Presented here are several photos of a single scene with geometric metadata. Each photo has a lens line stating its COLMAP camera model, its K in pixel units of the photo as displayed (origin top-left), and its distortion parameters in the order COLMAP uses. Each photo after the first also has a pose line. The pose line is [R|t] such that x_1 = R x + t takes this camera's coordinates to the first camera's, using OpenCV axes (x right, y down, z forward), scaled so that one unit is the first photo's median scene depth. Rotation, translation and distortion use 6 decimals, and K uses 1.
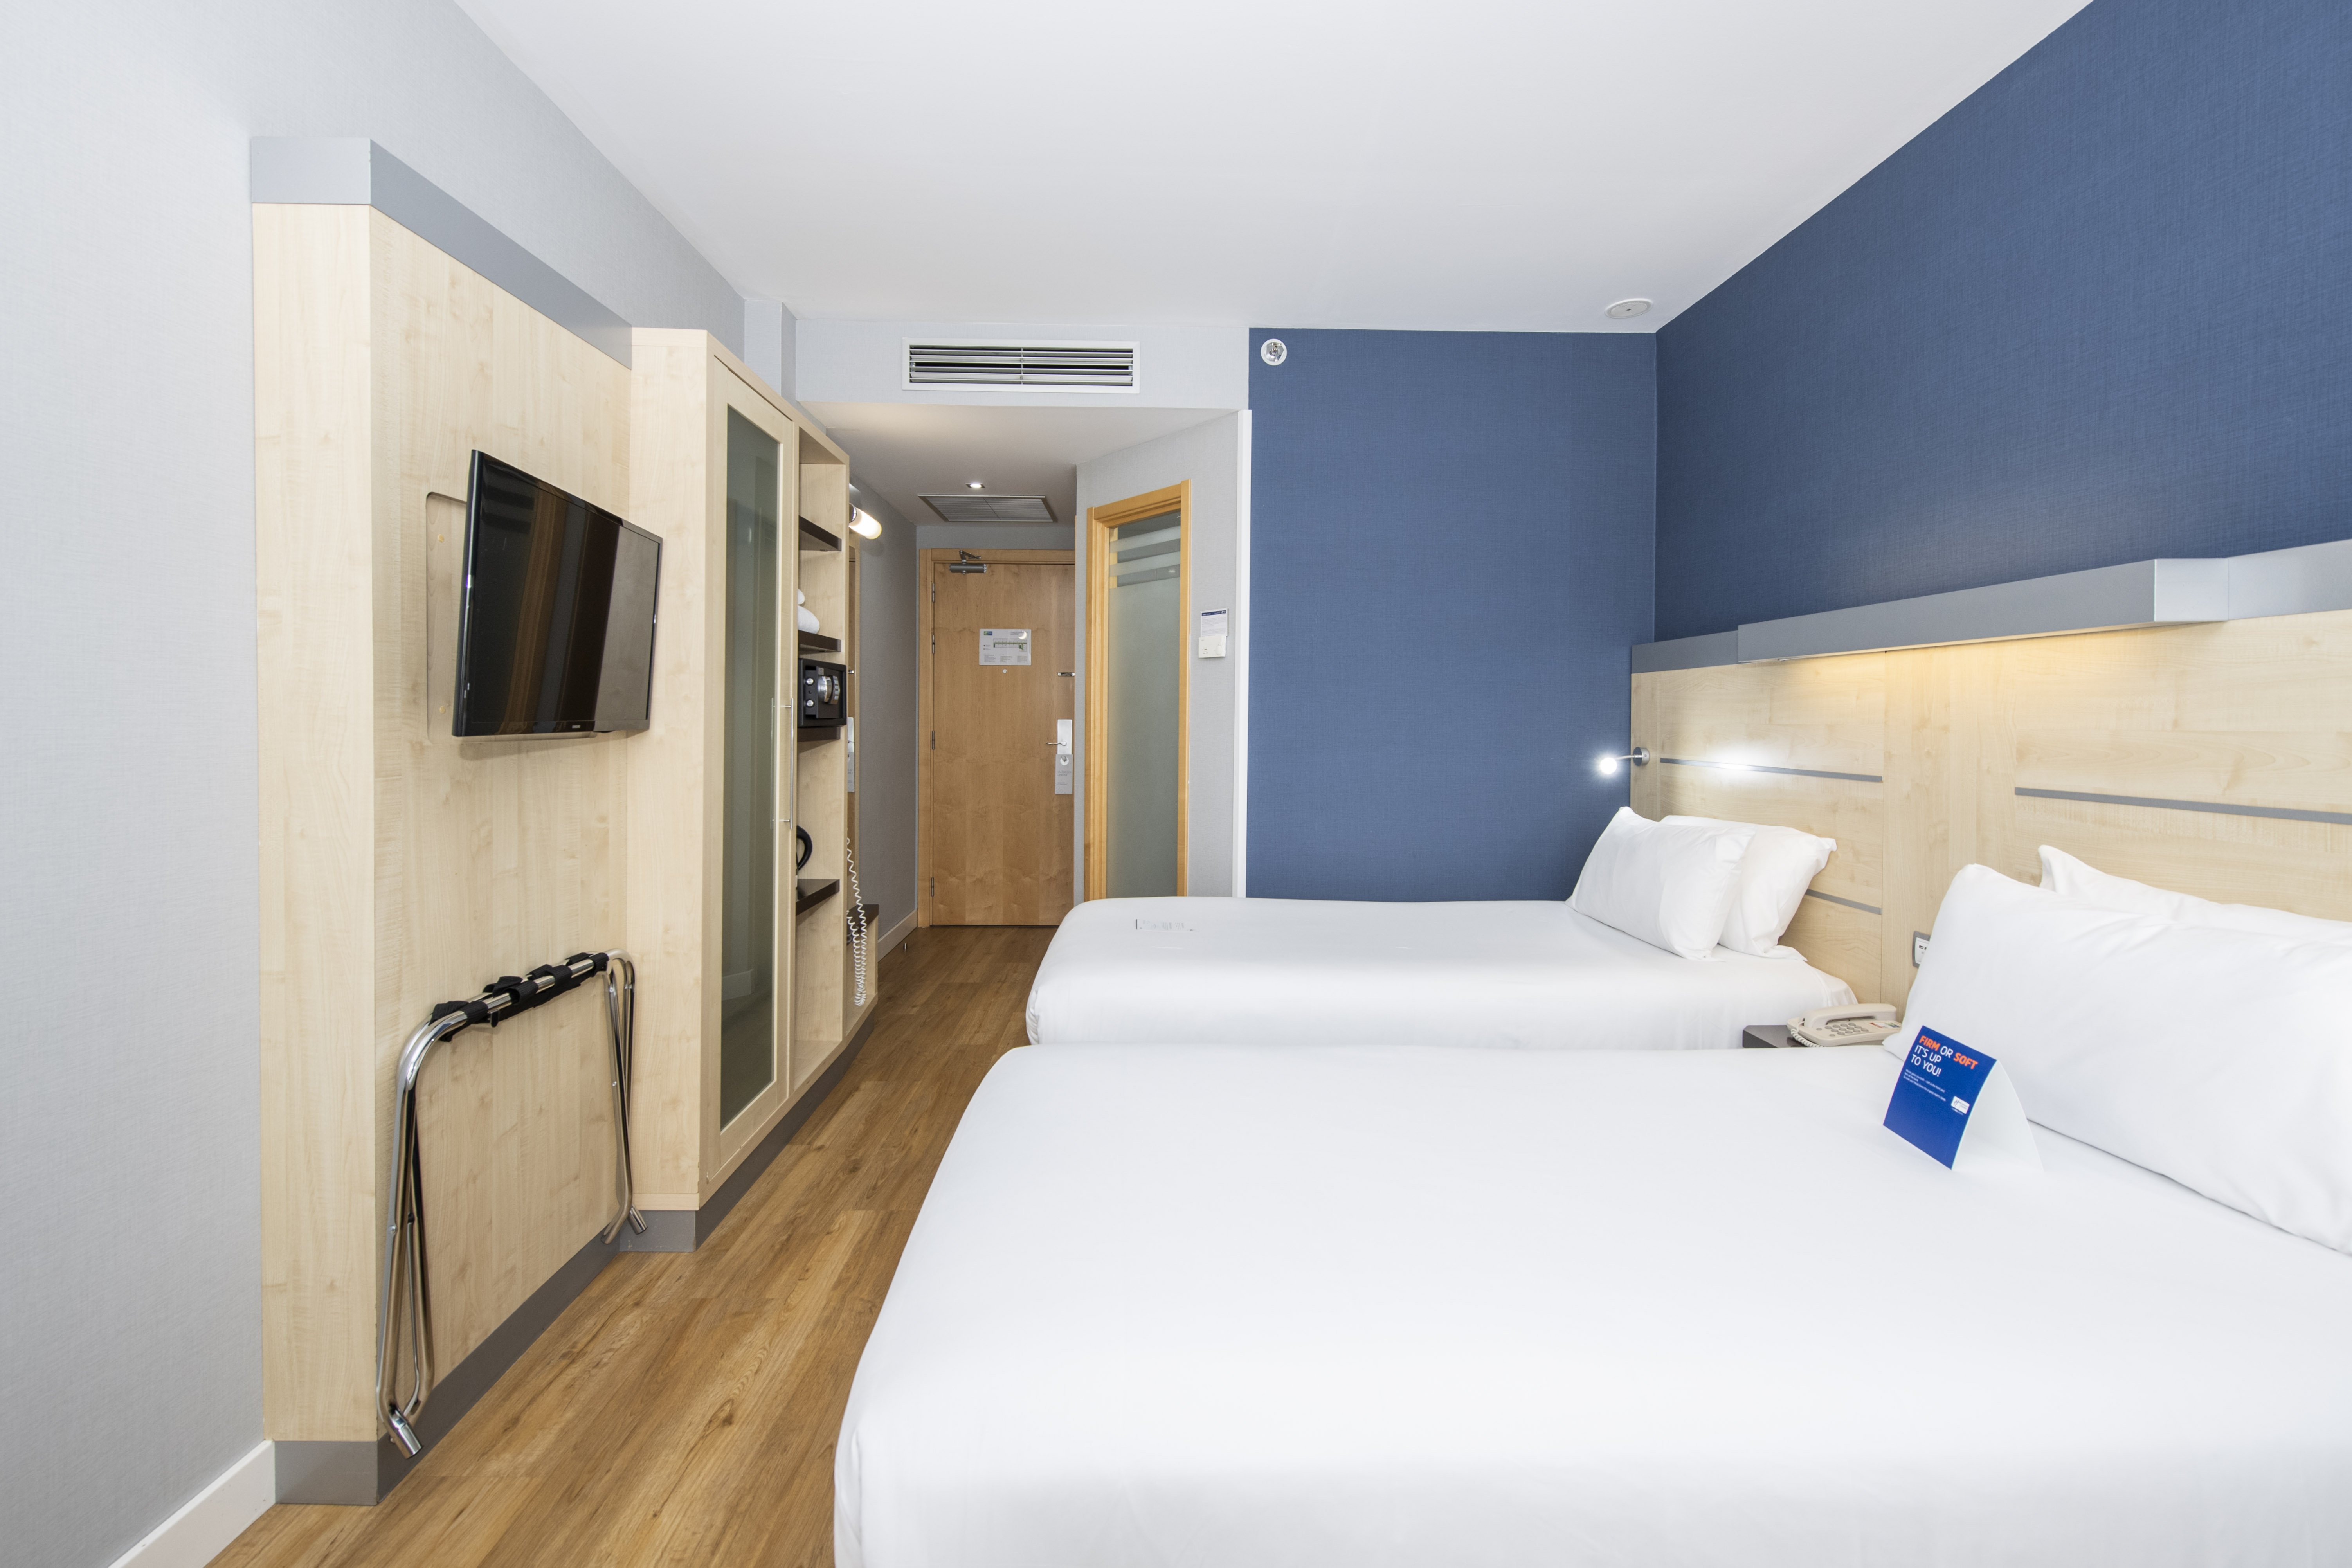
lens RADIAL K [[957.6, 0, 1158.0], [0, 957.6, 716.8], [0, 0, 1]] dist [0.001810, -0.000395]
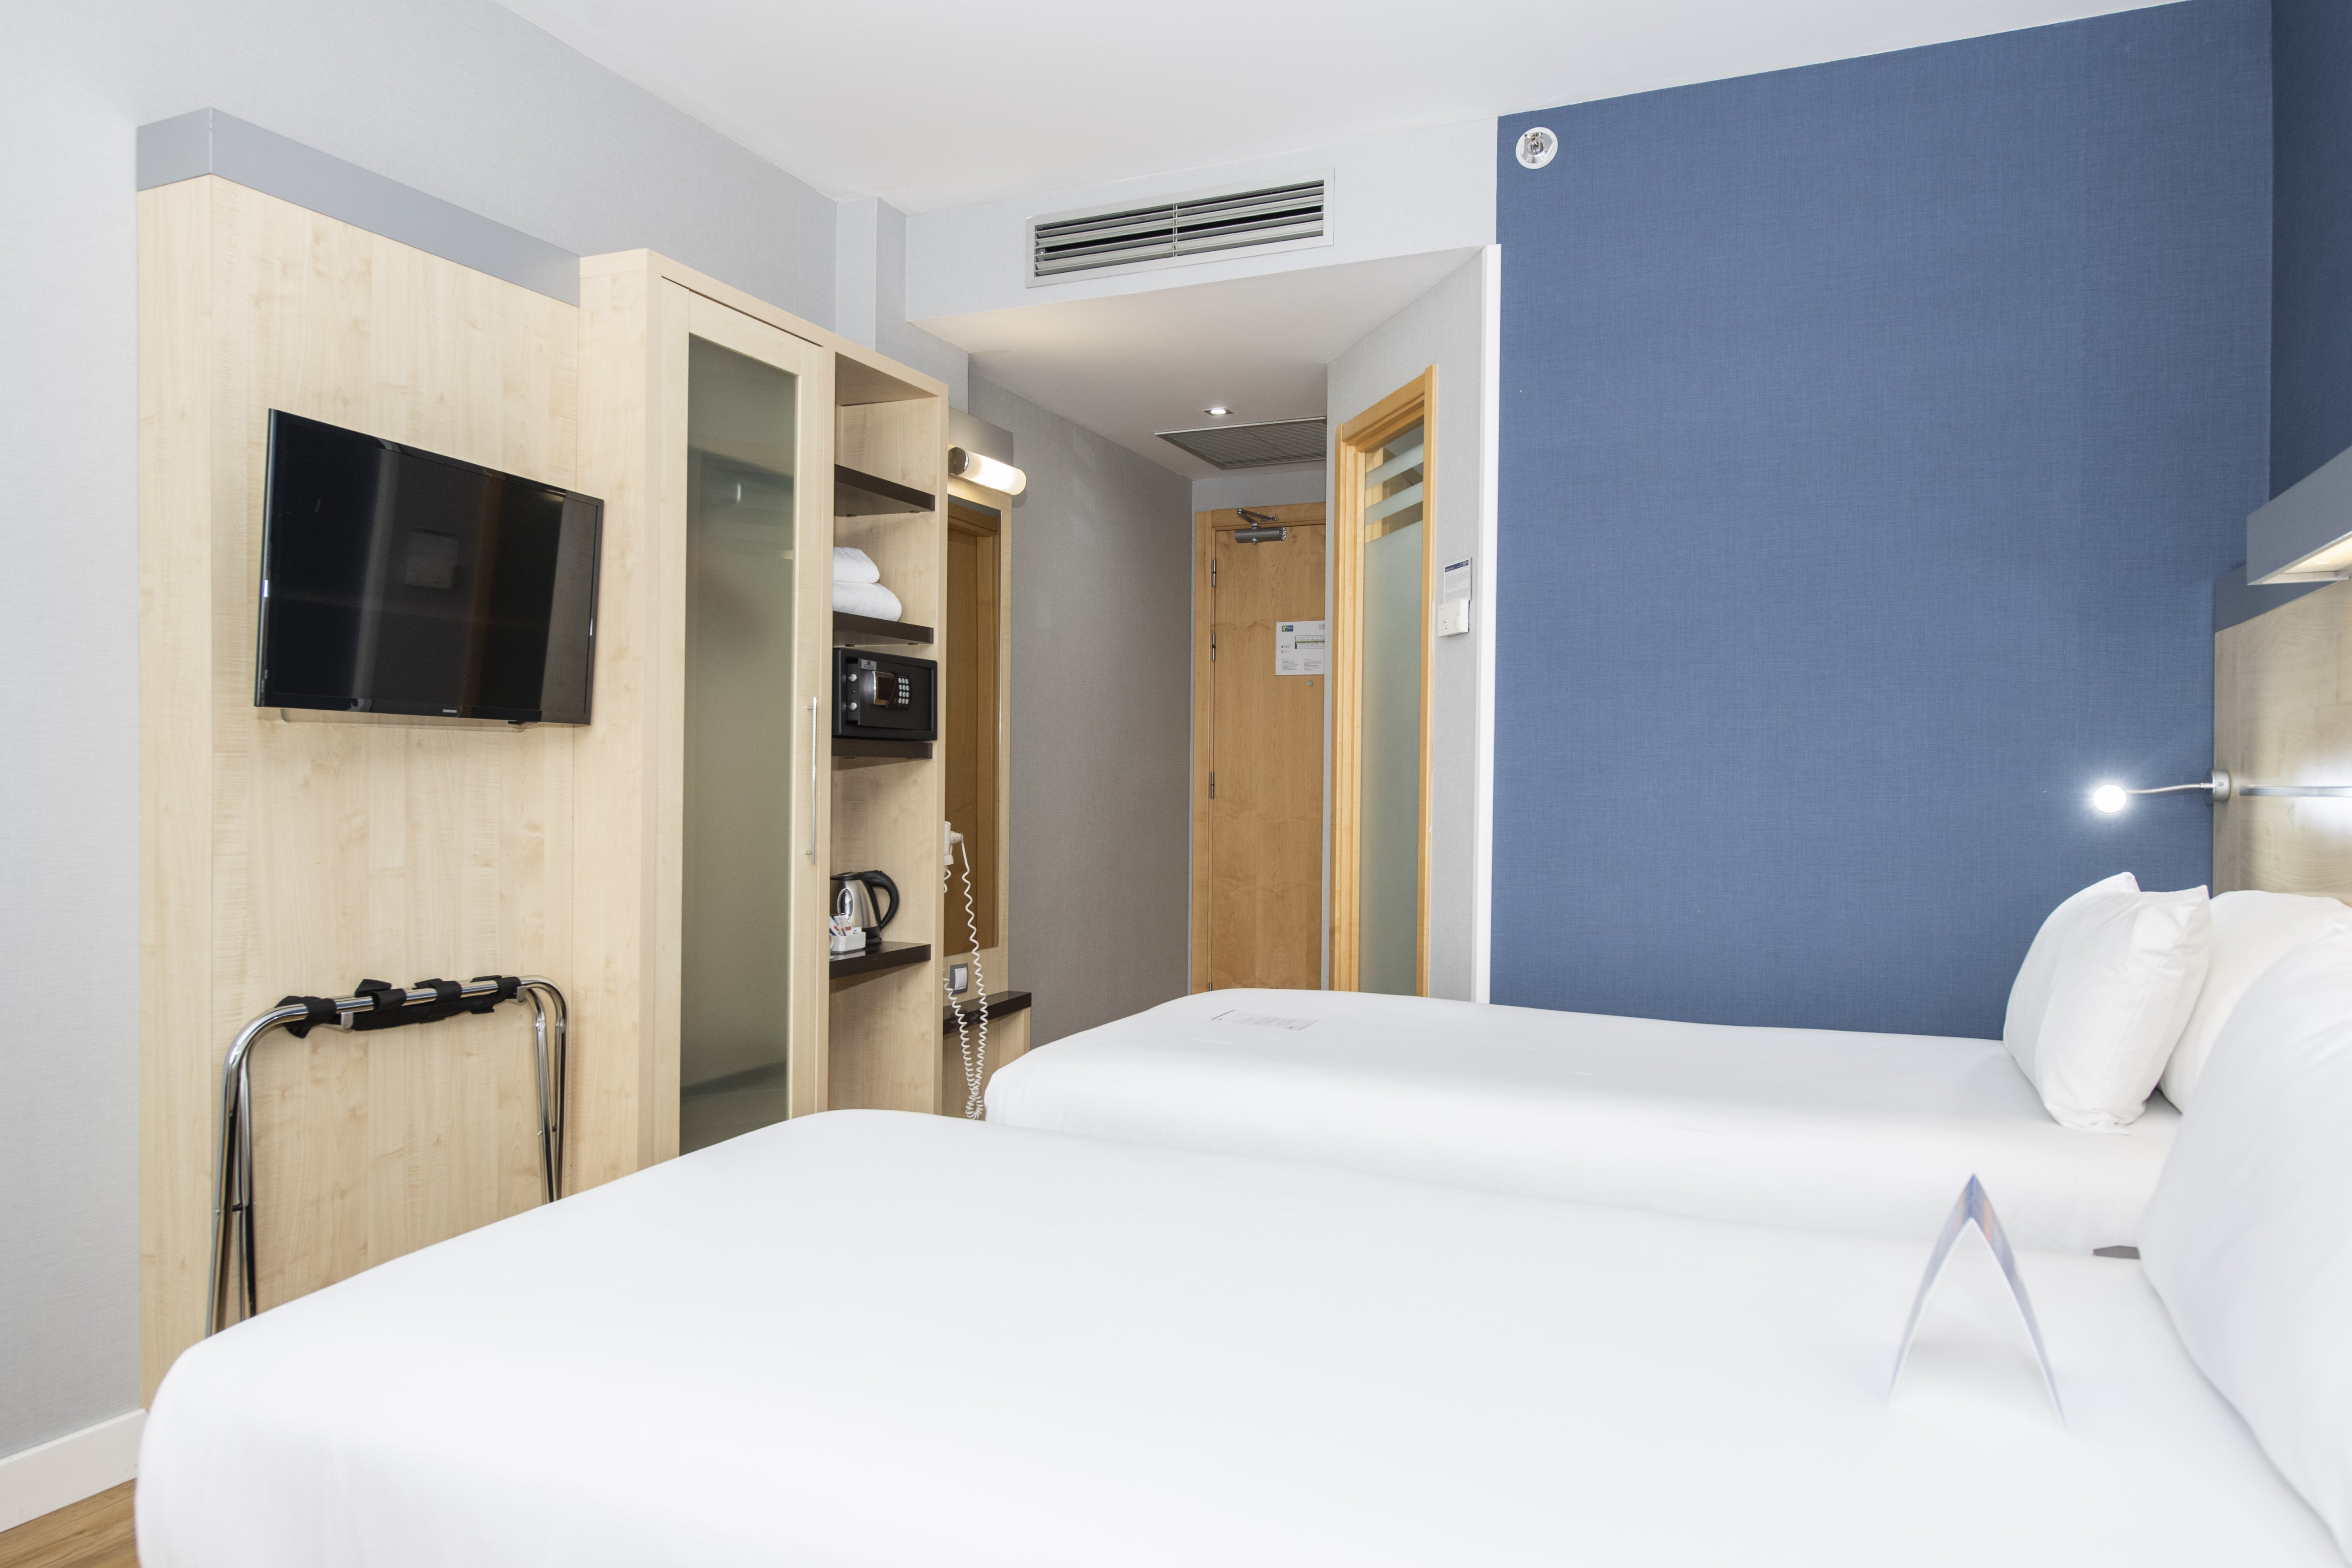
lens RADIAL K [[1492.5, 0, 1178.3], [0, 1492.5, 775.2], [0, 0, 1]] dist [0.003761, 0.001444]
pose [[0.908864, -0.001328, -0.417090, 0.356087], [-0.002373, 0.999962, -0.008356, 0.048032], [0.417086, 0.008585, 0.908827, 0.008311]]
